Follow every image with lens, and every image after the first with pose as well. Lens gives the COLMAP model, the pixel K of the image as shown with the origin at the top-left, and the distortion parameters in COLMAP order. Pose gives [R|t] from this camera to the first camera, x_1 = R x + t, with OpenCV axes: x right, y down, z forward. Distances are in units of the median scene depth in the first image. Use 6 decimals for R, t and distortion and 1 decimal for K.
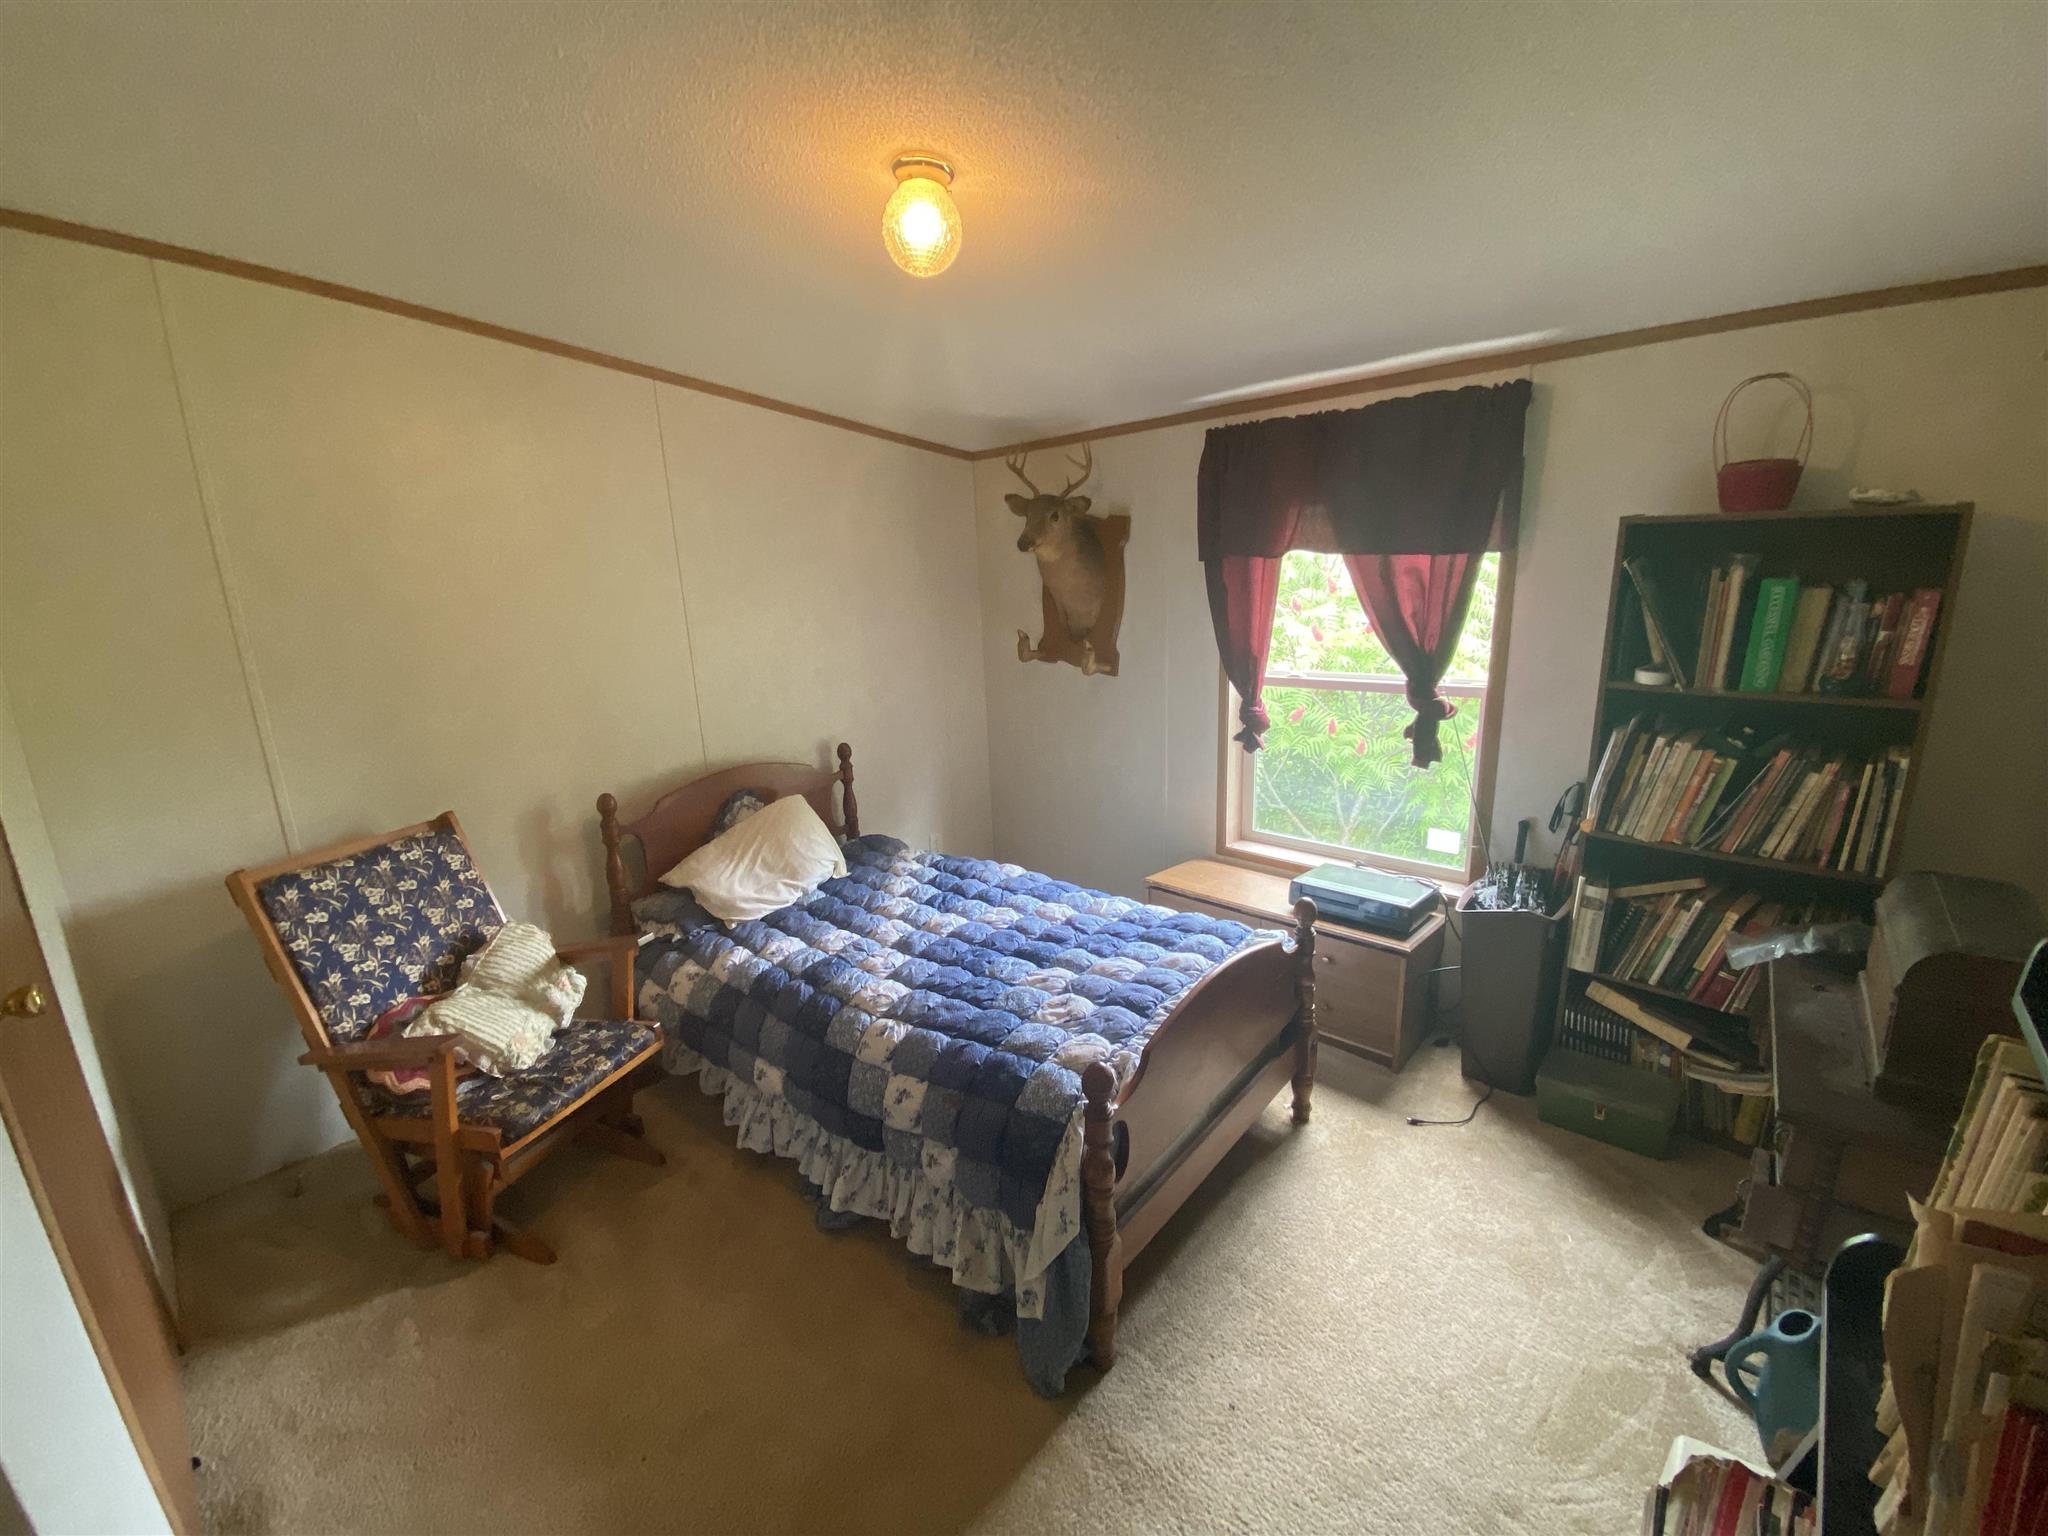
lens RADIAL K [[840.0, 0, 1024.0], [0, 840.0, 768.0], [0, 0, 1]] dist [0.065199, -0.029275]
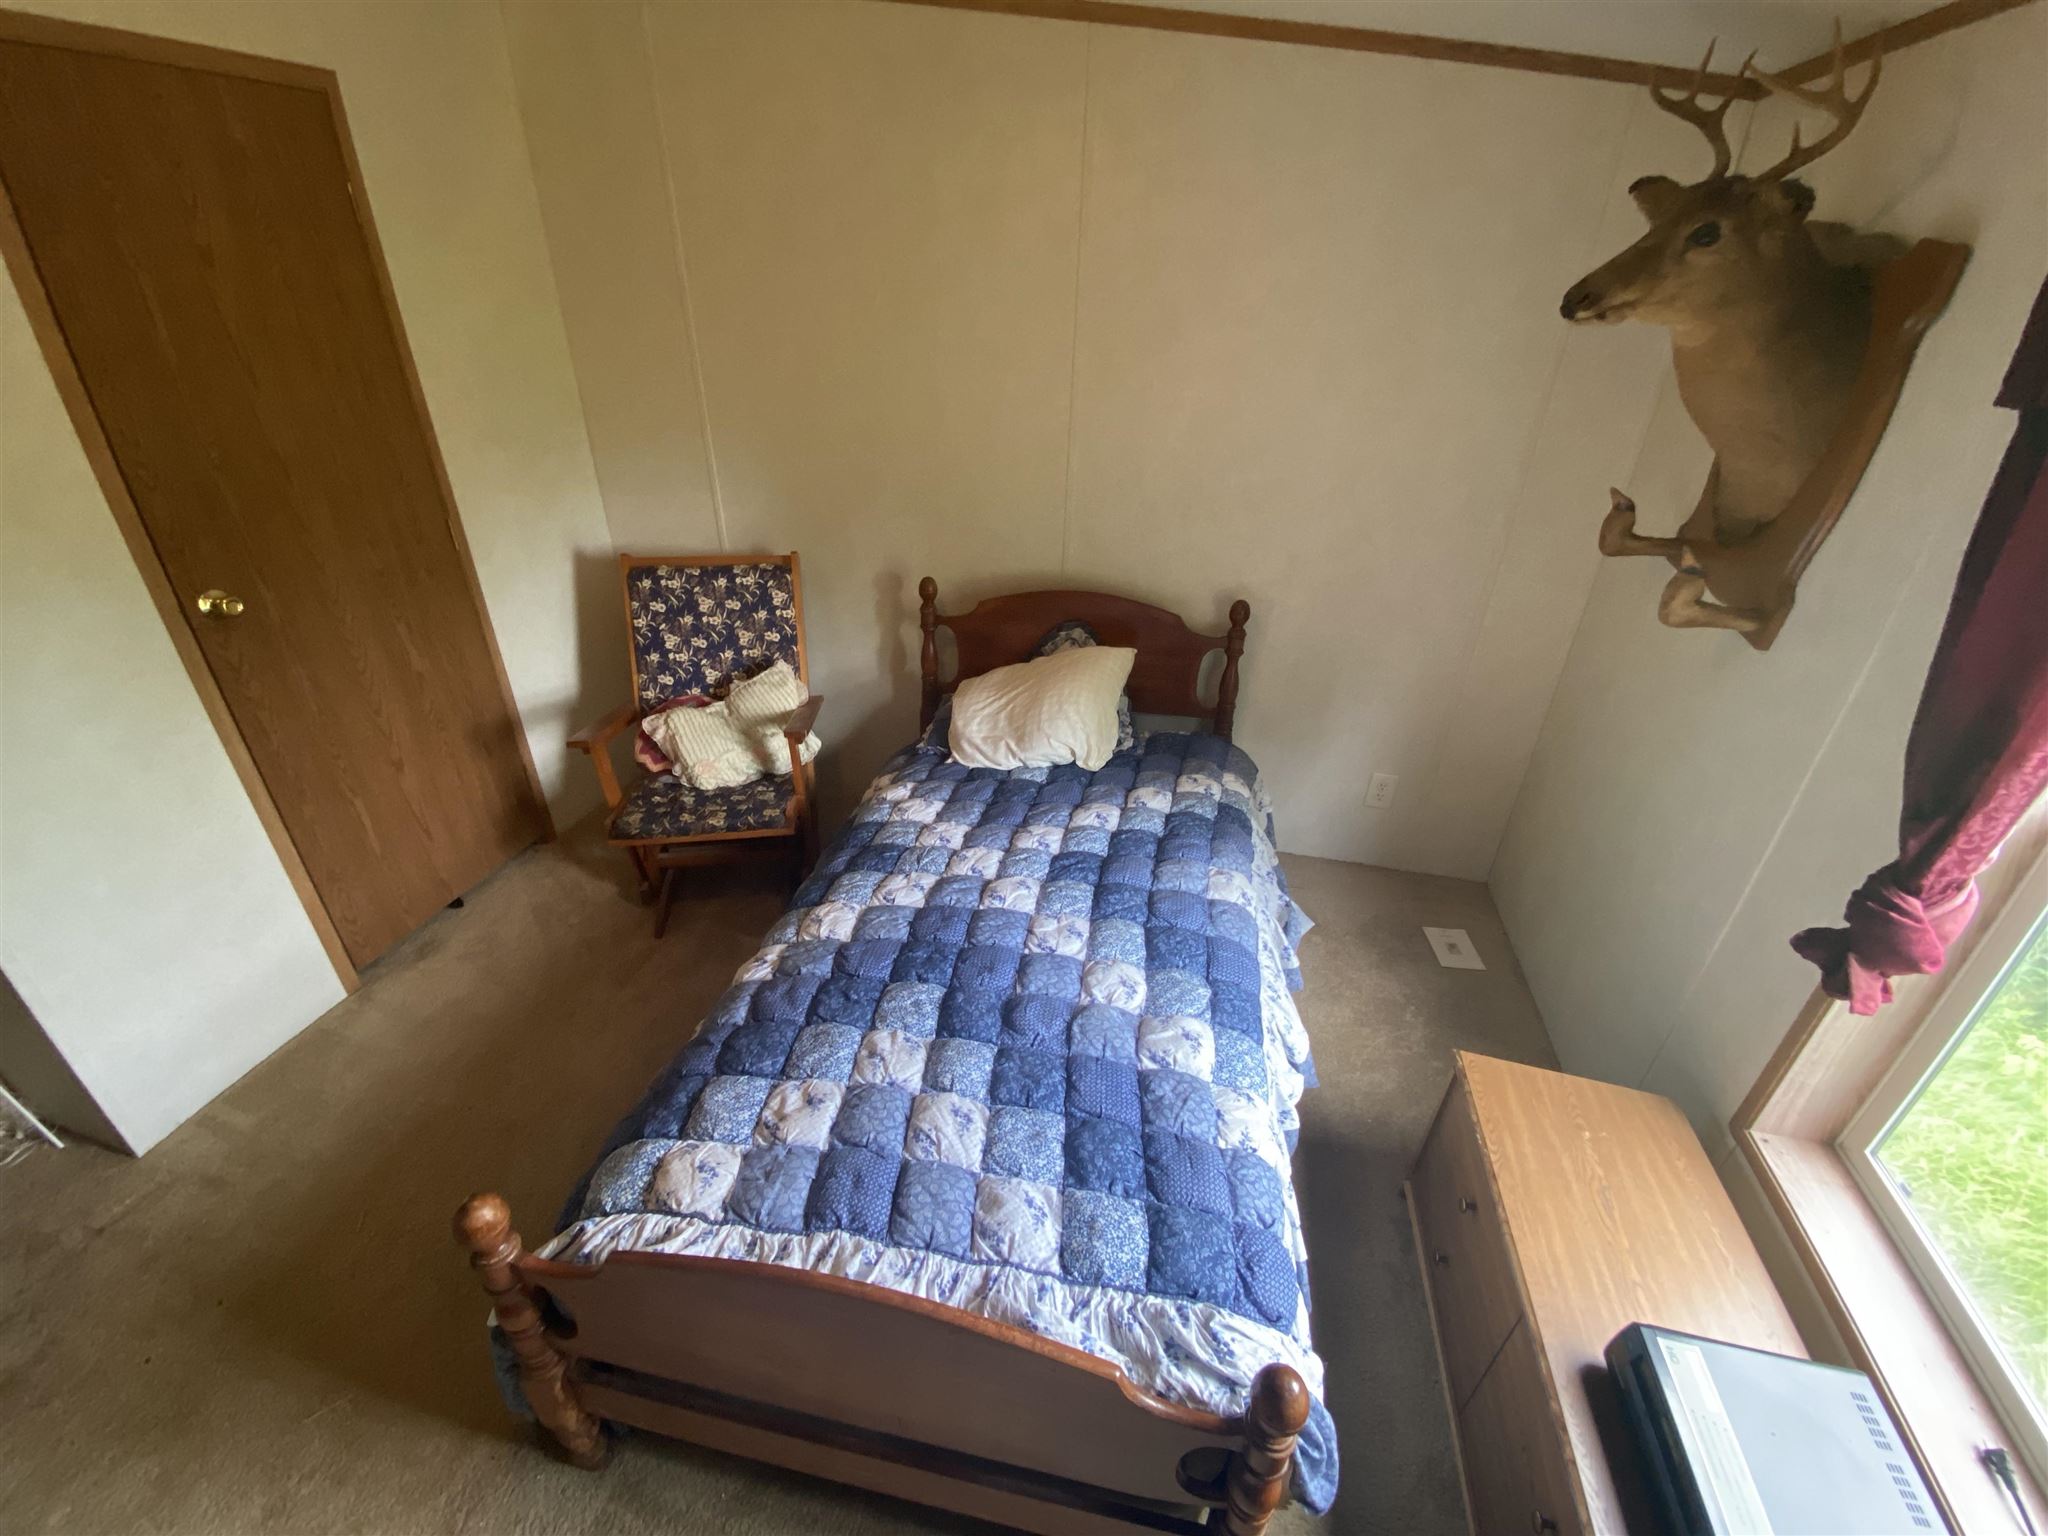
lens RADIAL K [[840.0, 0, 1024.0], [0, 840.0, 768.0], [0, 0, 1]] dist [0.065199, -0.029275]
pose [[0.494820, 0.464229, -0.734605, 0.420850], [-0.241438, 0.885510, 0.396964, -0.214511], [0.834782, -0.019064, 0.550250, 0.665451]]
